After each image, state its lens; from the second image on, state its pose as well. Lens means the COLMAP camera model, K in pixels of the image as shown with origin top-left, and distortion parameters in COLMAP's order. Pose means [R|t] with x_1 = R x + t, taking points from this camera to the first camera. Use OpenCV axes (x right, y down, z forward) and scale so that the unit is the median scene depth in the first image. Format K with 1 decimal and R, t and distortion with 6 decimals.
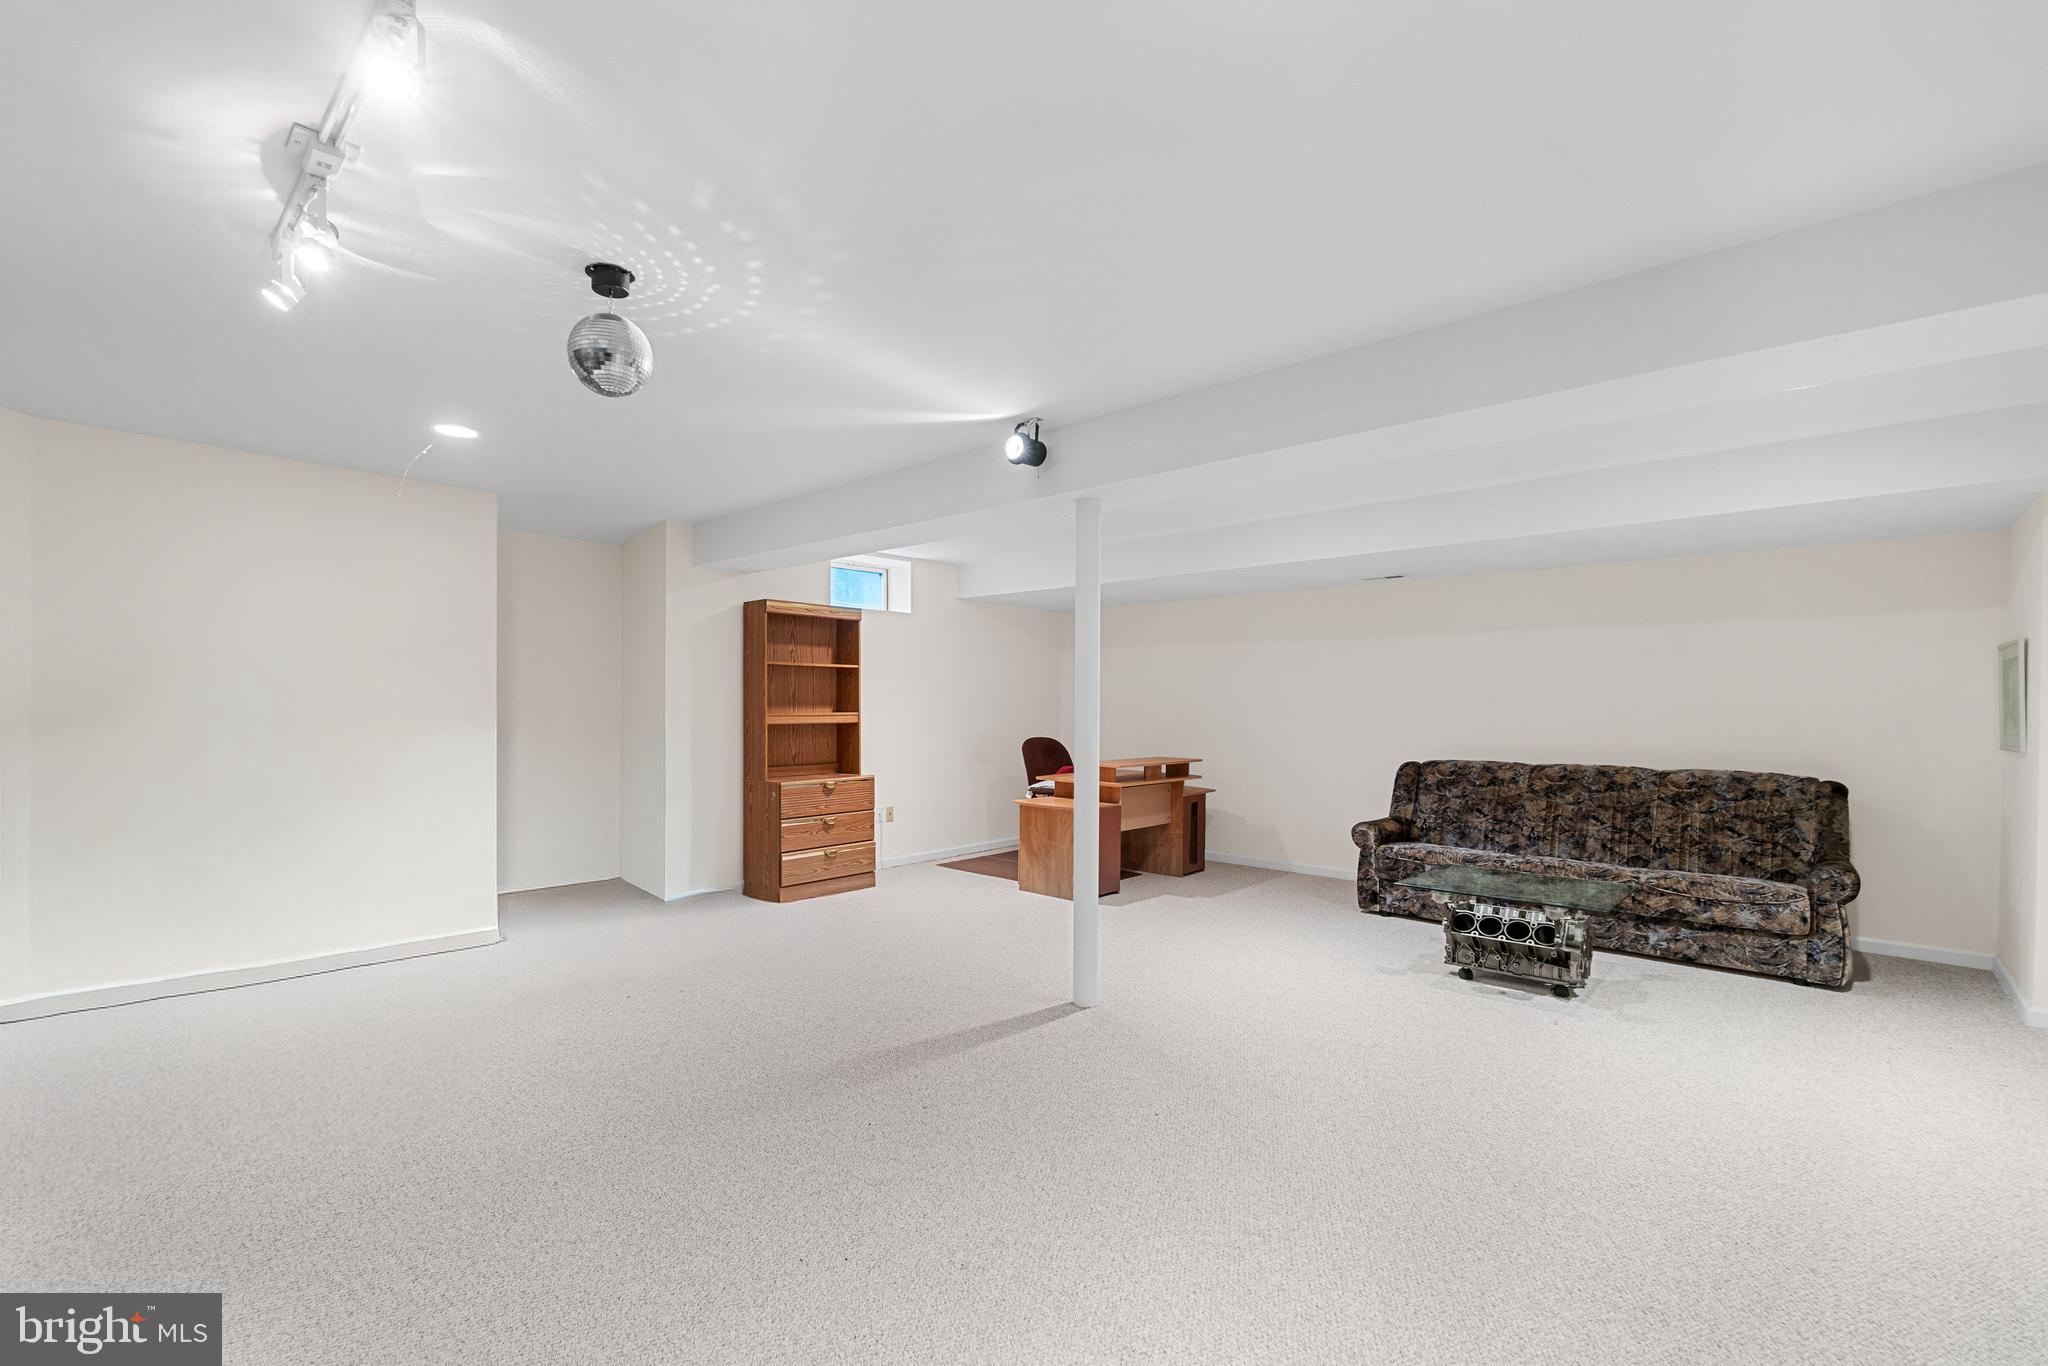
lens RADIAL K [[909.2, 0, 1016.6], [0, 909.2, 692.2], [0, 0, 1]] dist [-0.000965, -0.000388]
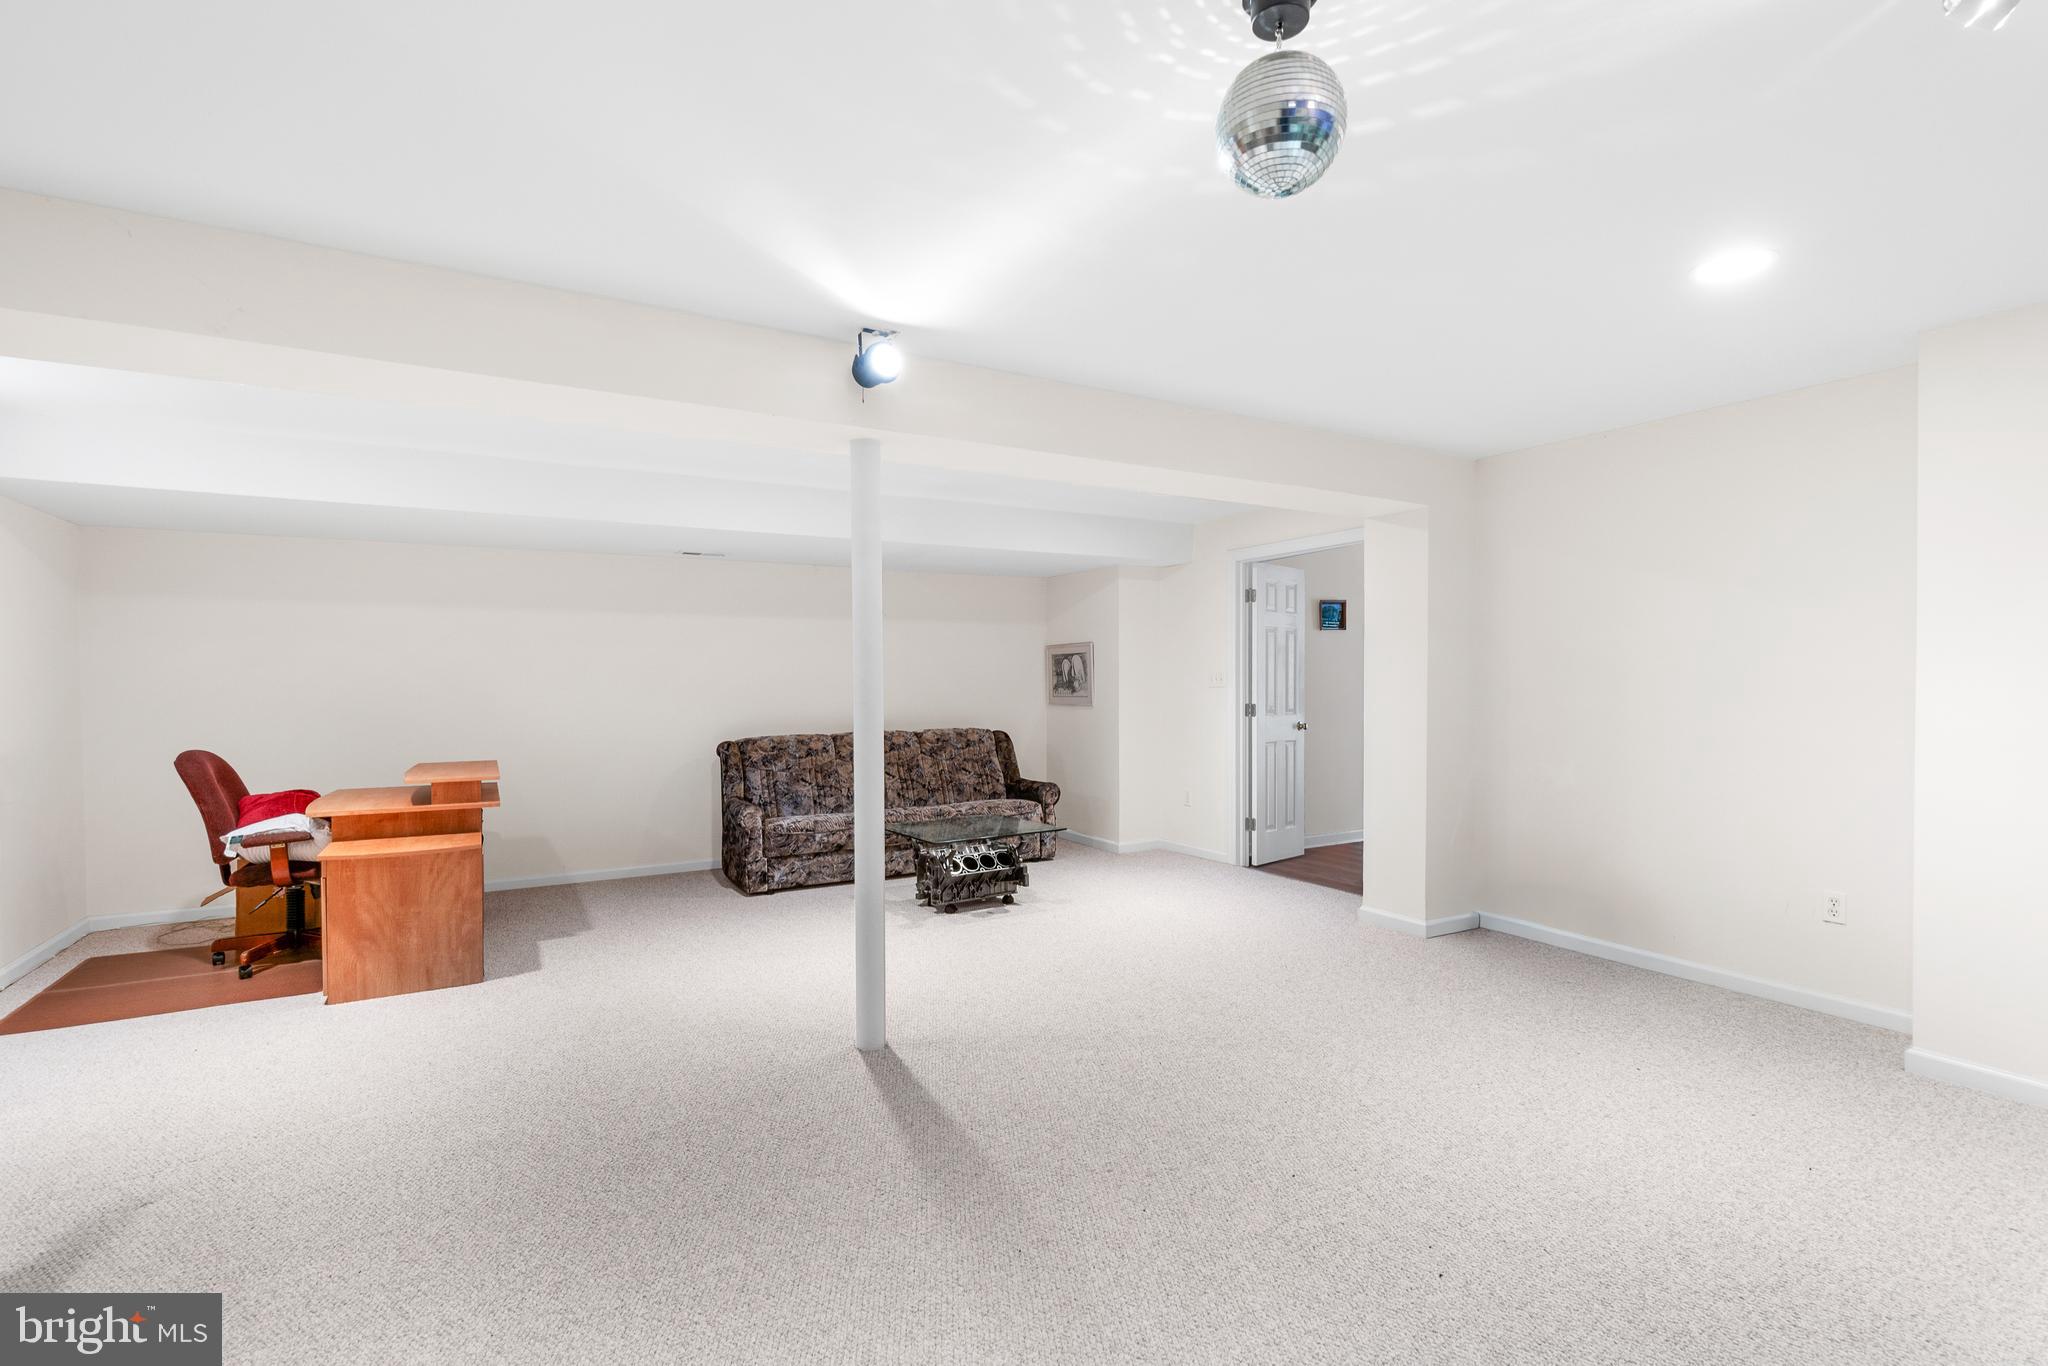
lens RADIAL K [[909.2, 0, 1016.2], [0, 909.2, 673.4], [0, 0, 1]] dist [-0.000965, -0.000388]
pose [[0.297536, 0.000761, 0.954710, -0.477351], [0.001165, 0.999999, -0.001160, 0.002648], [-0.954710, 0.001457, 0.297534, 0.437978]]
